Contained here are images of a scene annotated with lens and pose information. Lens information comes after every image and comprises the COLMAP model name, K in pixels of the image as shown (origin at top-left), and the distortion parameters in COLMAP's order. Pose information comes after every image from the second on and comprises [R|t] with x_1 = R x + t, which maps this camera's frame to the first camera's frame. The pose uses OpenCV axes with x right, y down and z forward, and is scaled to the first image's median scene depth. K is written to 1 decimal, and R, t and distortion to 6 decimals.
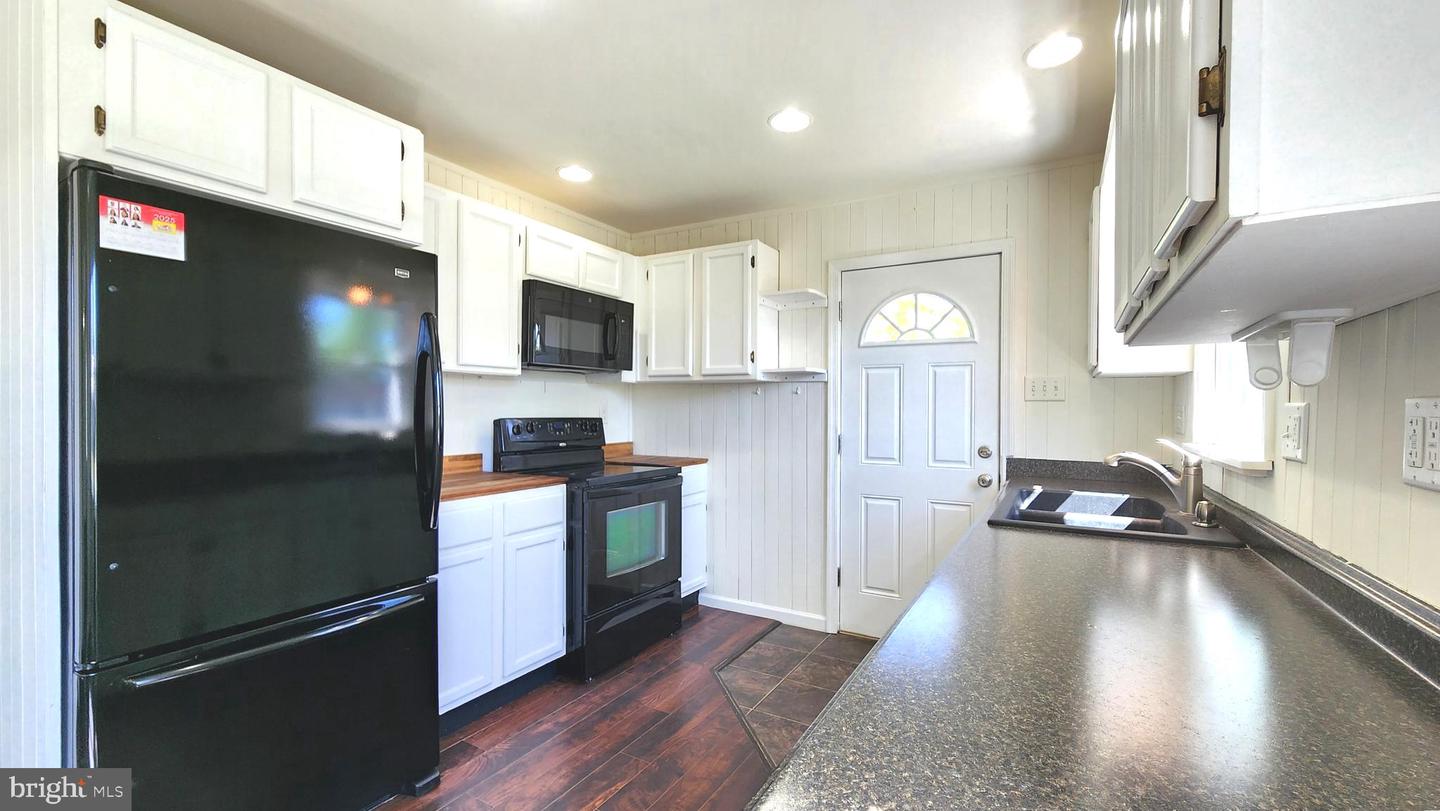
lens RADIAL K [[597.0, 0, 720.1], [0, 597.0, 410.2], [0, 0, 1]] dist [0.001269, 0.000058]
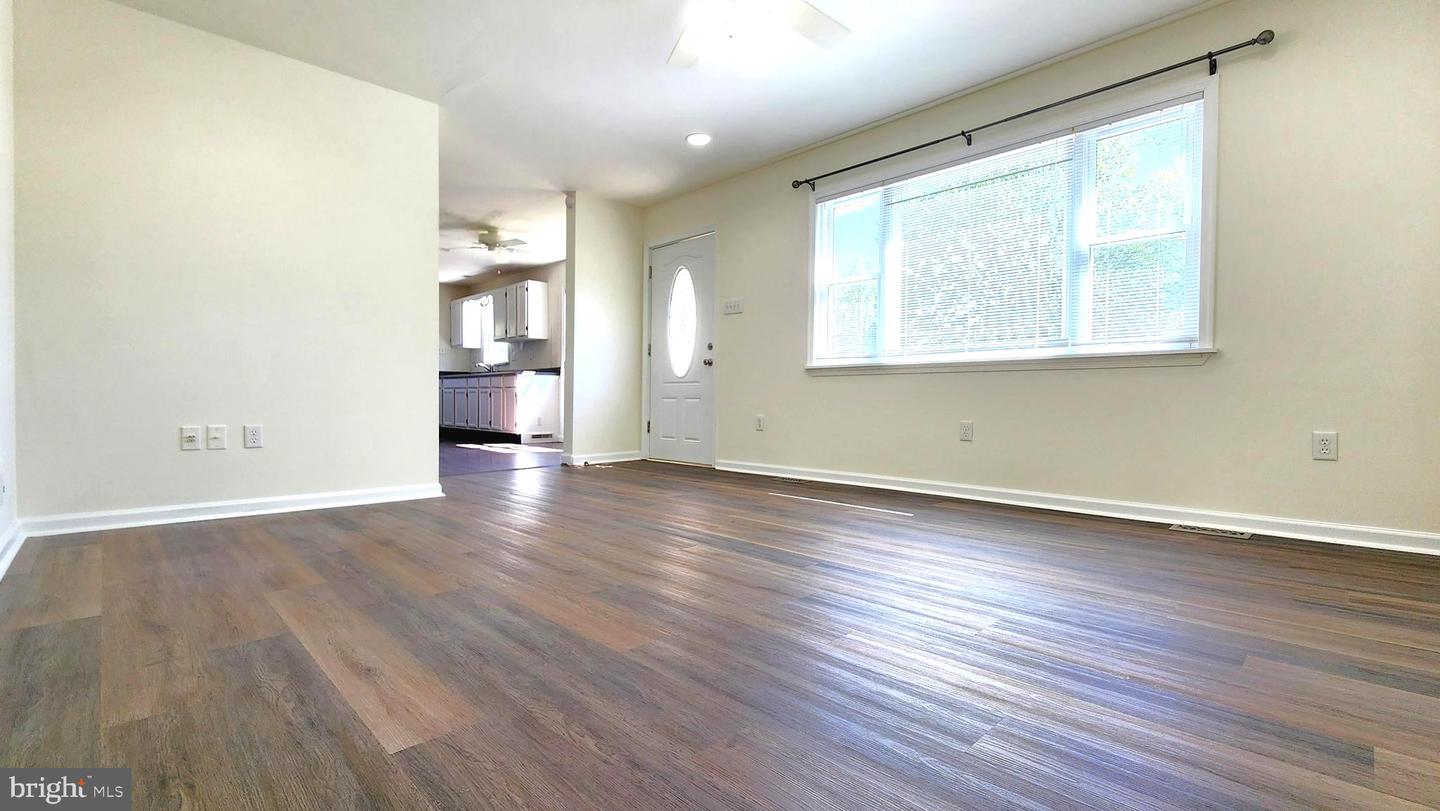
lens RADIAL K [[629.8, 0, 720.0], [0, 629.8, 405.5], [0, 0, 1]] dist [0.002890, 0.000389]
pose [[0.264834, -0.018784, 0.964111, -2.317530], [0.001361, 0.999817, 0.019106, 0.196969], [-0.964293, -0.003748, 0.264811, -1.385596]]
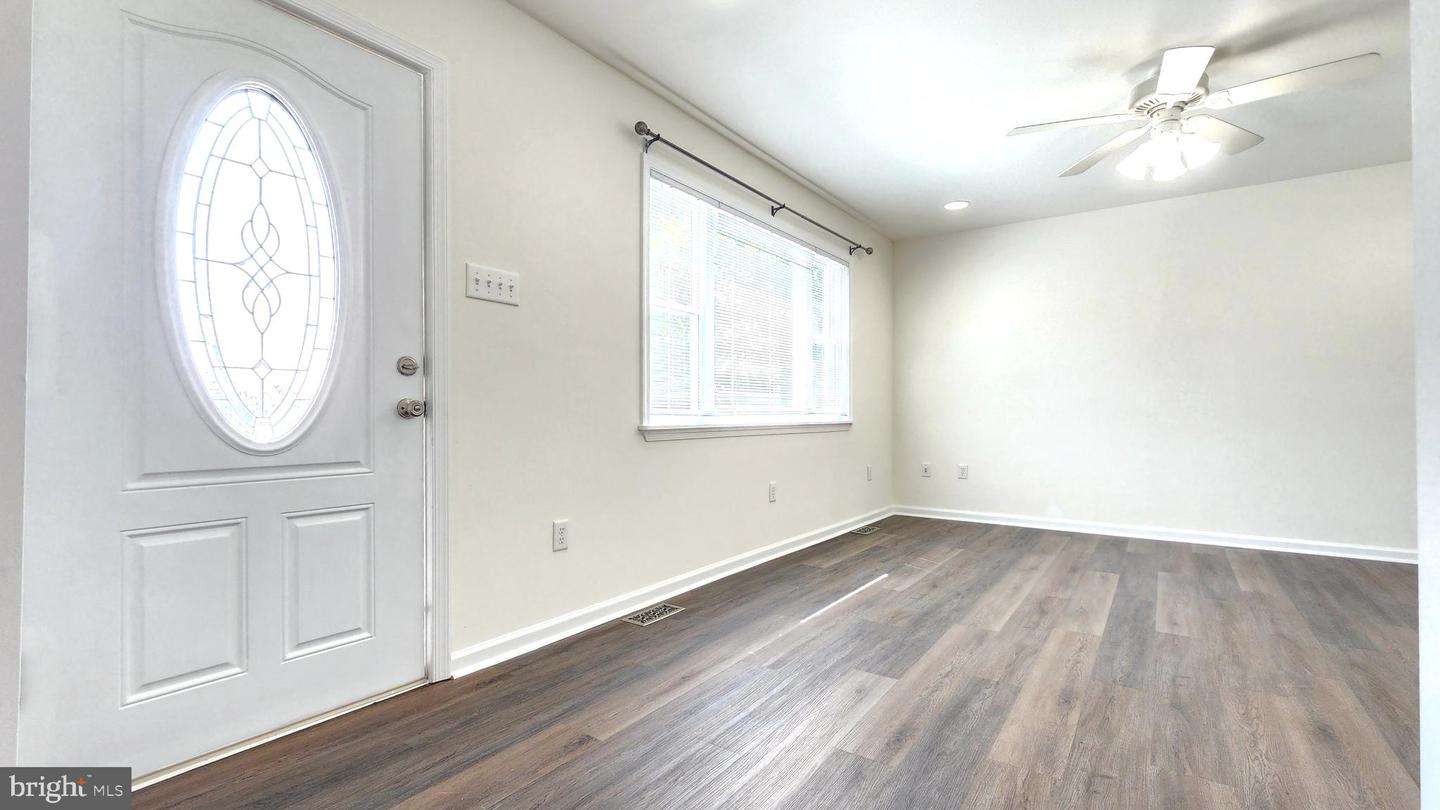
lens RADIAL K [[629.8, 0, 720.0], [0, 629.8, 405.0], [0, 0, 1]] dist [0.002890, 0.000389]
pose [[-0.996447, -0.007574, 0.083886, -0.986136], [-0.008005, 0.999956, -0.004807, 0.104964], [-0.083846, -0.005462, -0.996464, -0.234708]]
